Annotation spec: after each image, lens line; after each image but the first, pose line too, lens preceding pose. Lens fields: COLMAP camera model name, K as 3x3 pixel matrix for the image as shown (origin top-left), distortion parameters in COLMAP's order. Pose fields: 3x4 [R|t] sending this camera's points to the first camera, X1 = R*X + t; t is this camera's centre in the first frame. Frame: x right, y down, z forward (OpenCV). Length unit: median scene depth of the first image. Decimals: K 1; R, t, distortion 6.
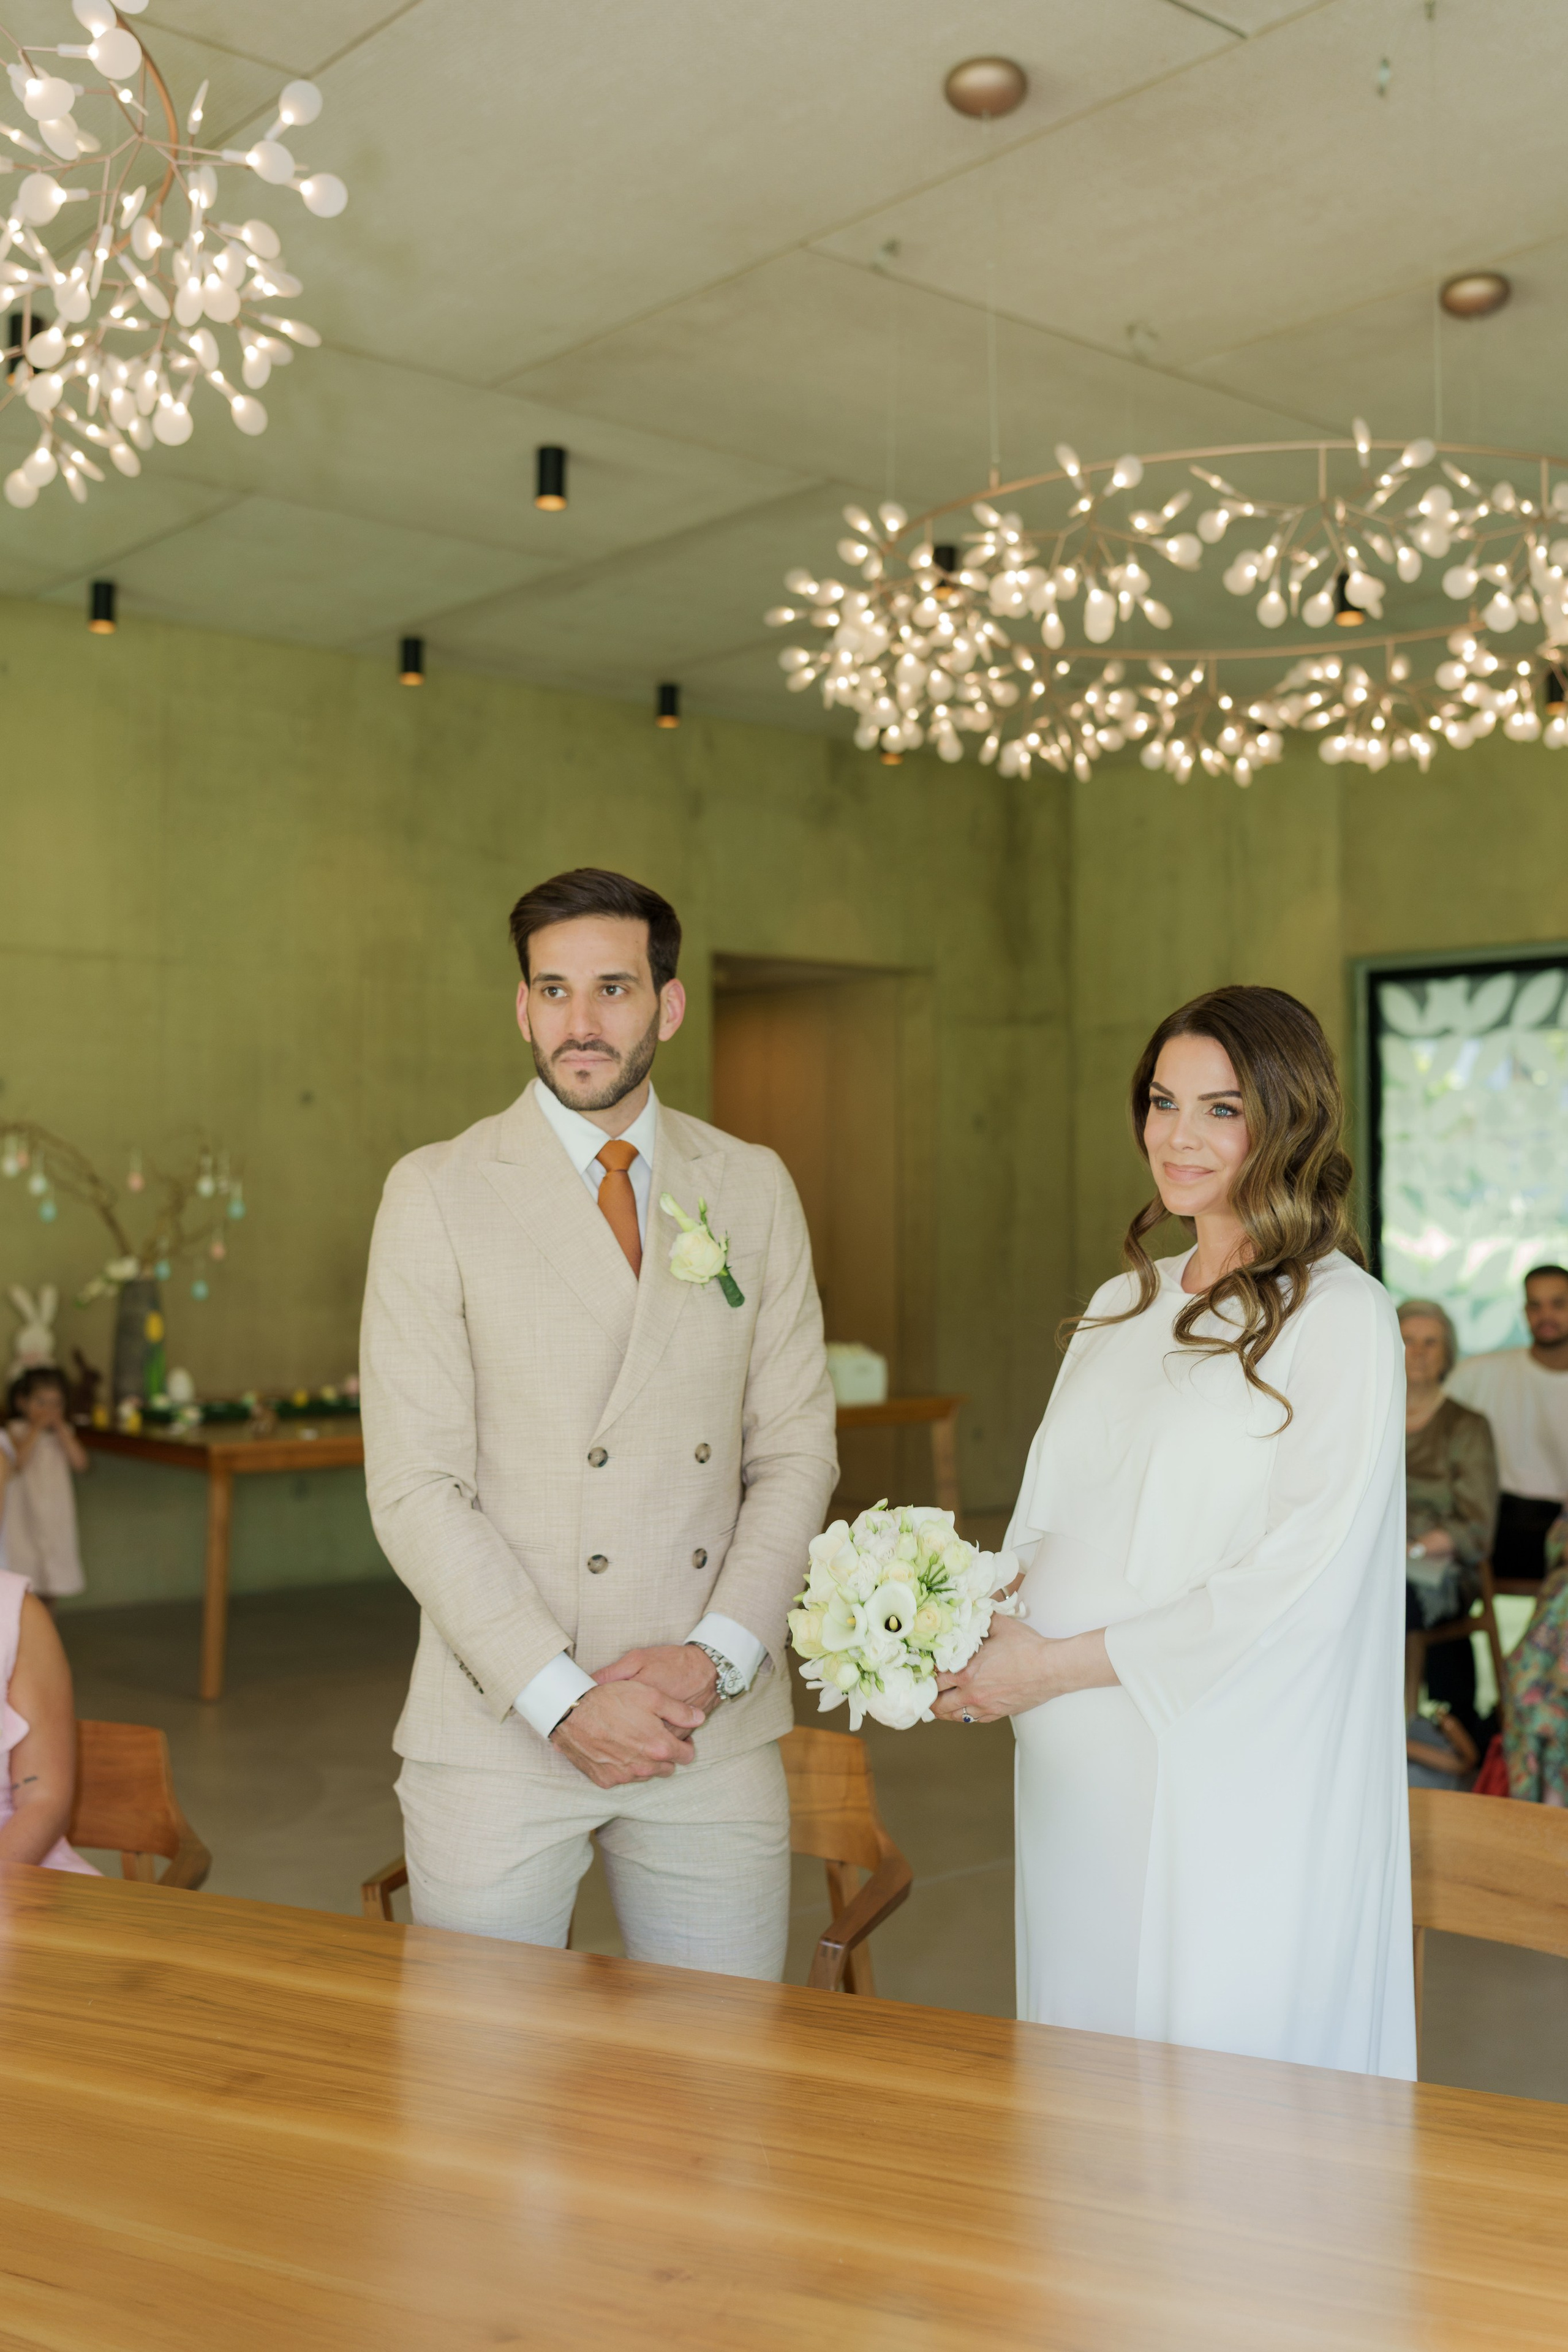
lens RADIAL K [[2410.3, 0, 707.9], [0, 2410.3, 1066.5], [0, 0, 1]] dist [0.006042, -0.003613]
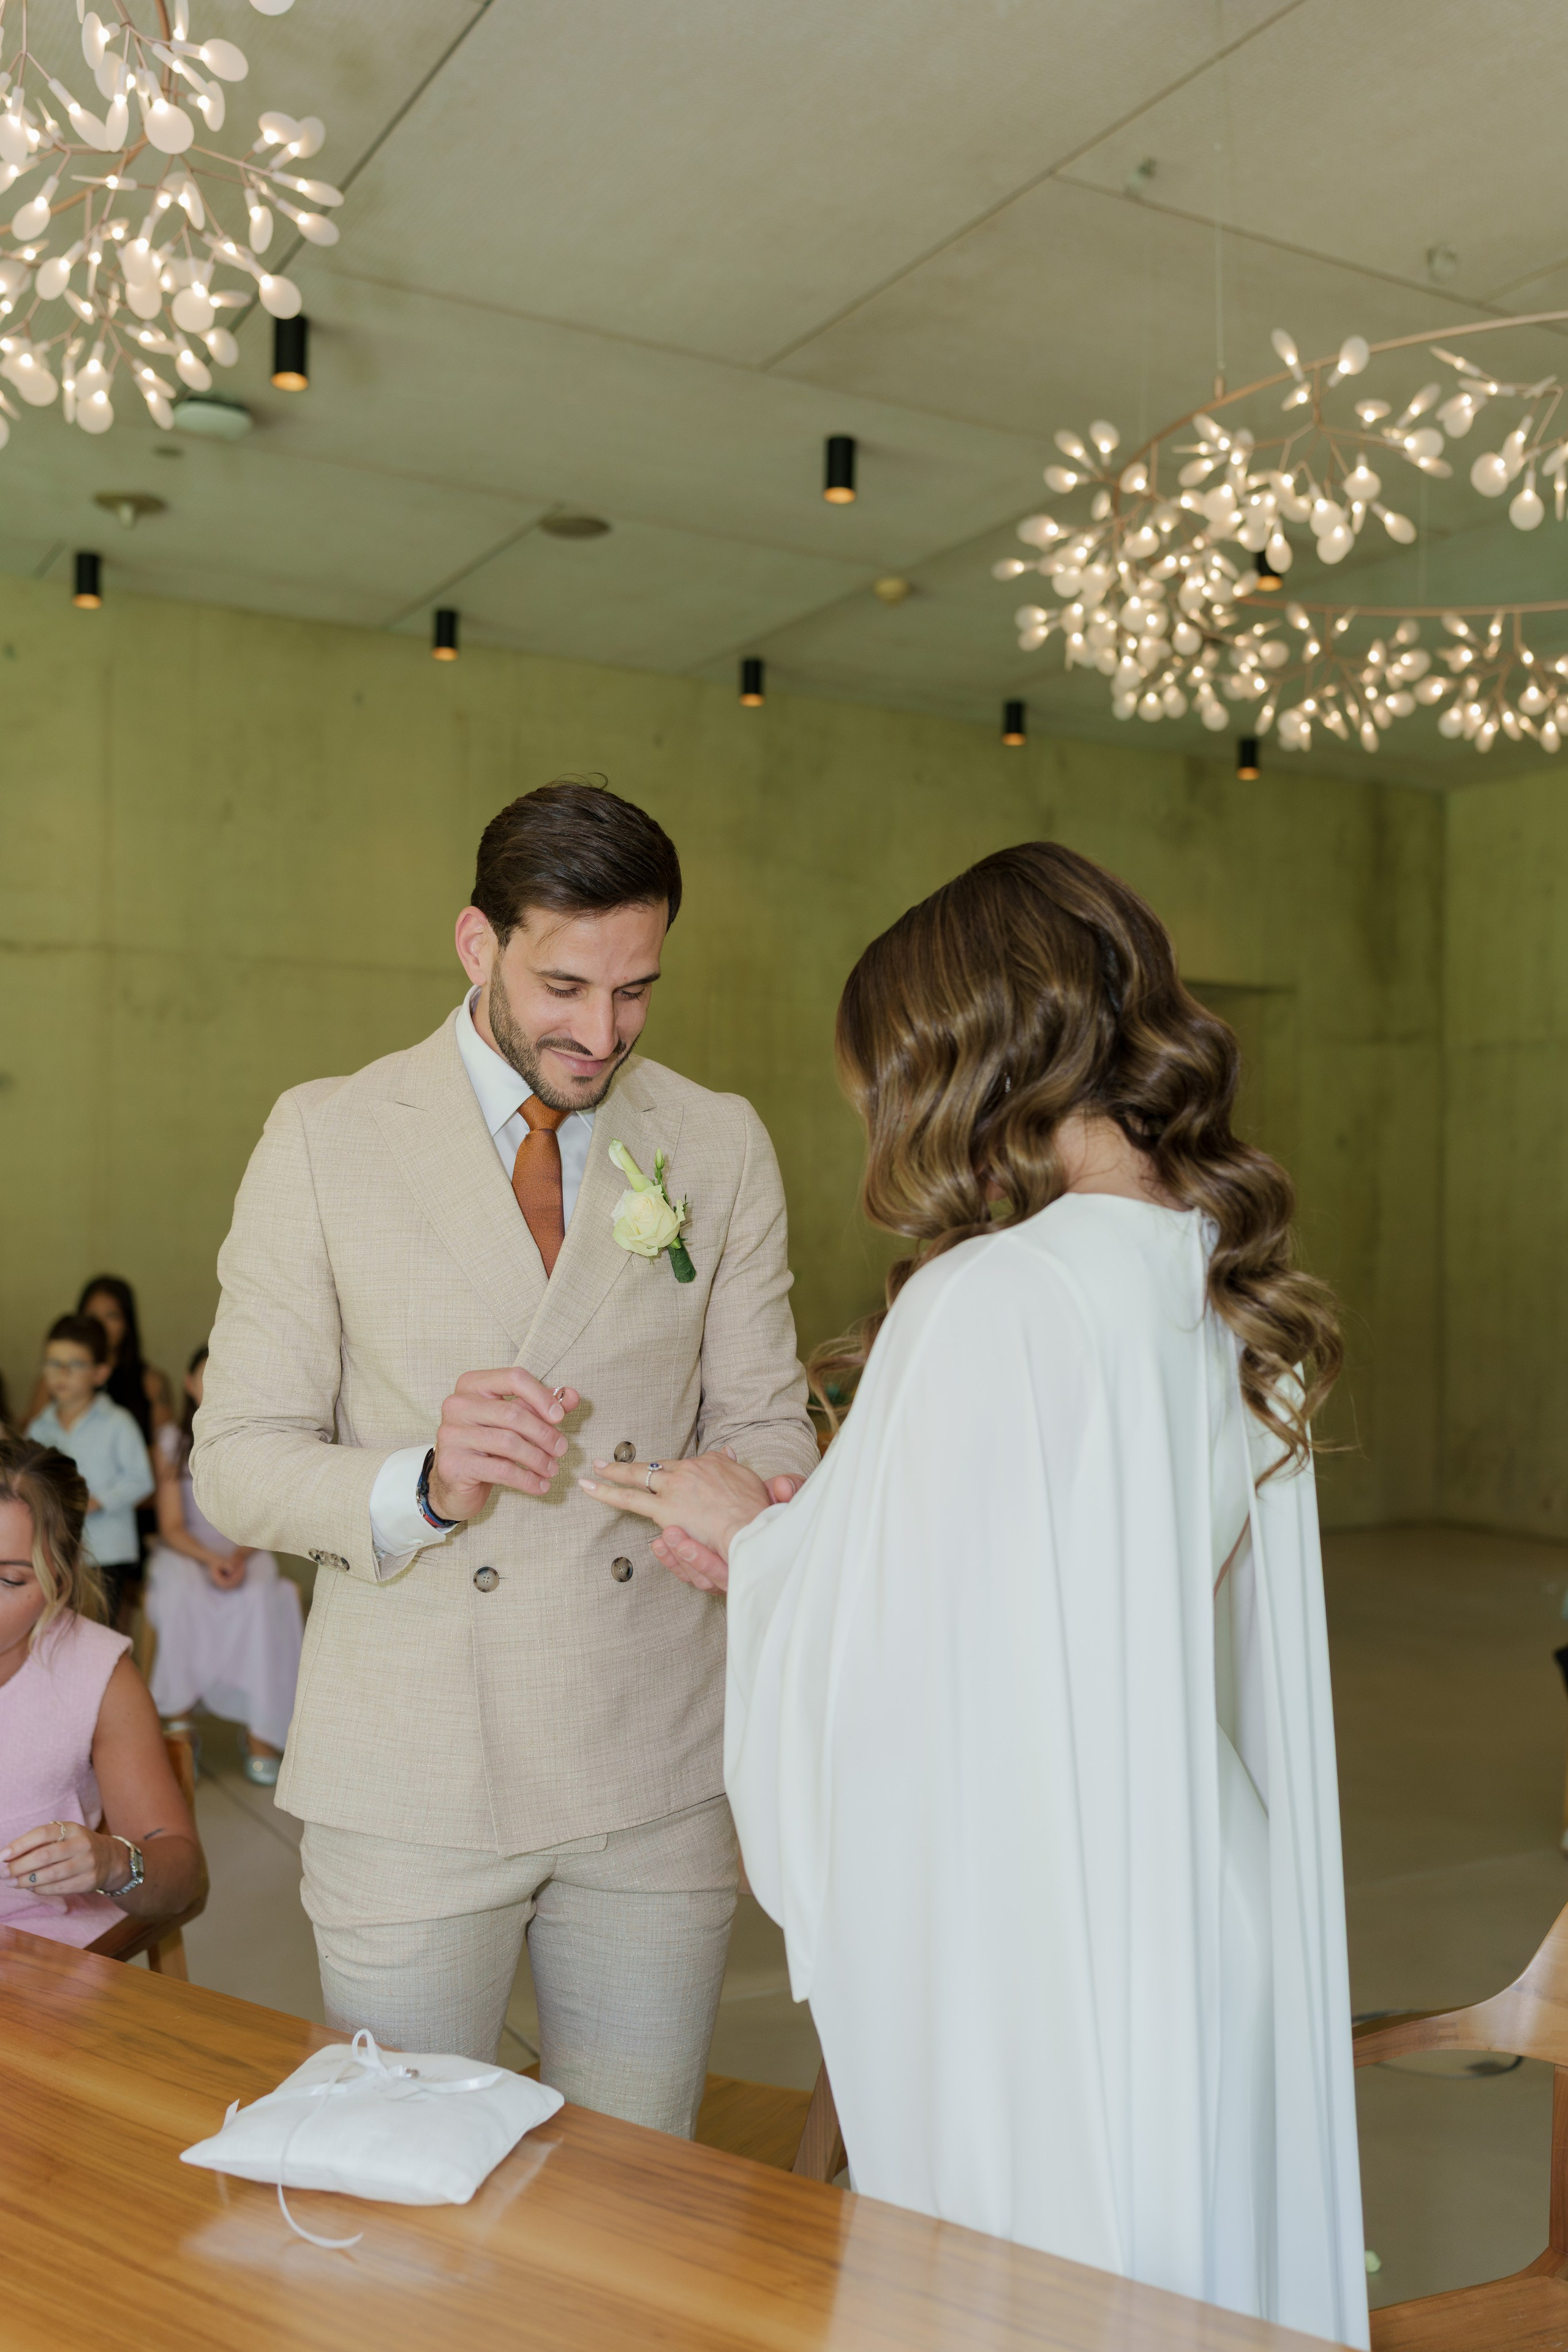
lens RADIAL K [[2197.7, 0, 777.7], [0, 2197.7, 1186.5], [0, 0, 1]] dist [0.002513, -0.007700]
pose [[0.984843, 0.006128, -0.173339, 0.080224], [0.000084, 0.999359, 0.035806, 0.018710], [0.173447, -0.035278, 0.984211, 0.125582]]
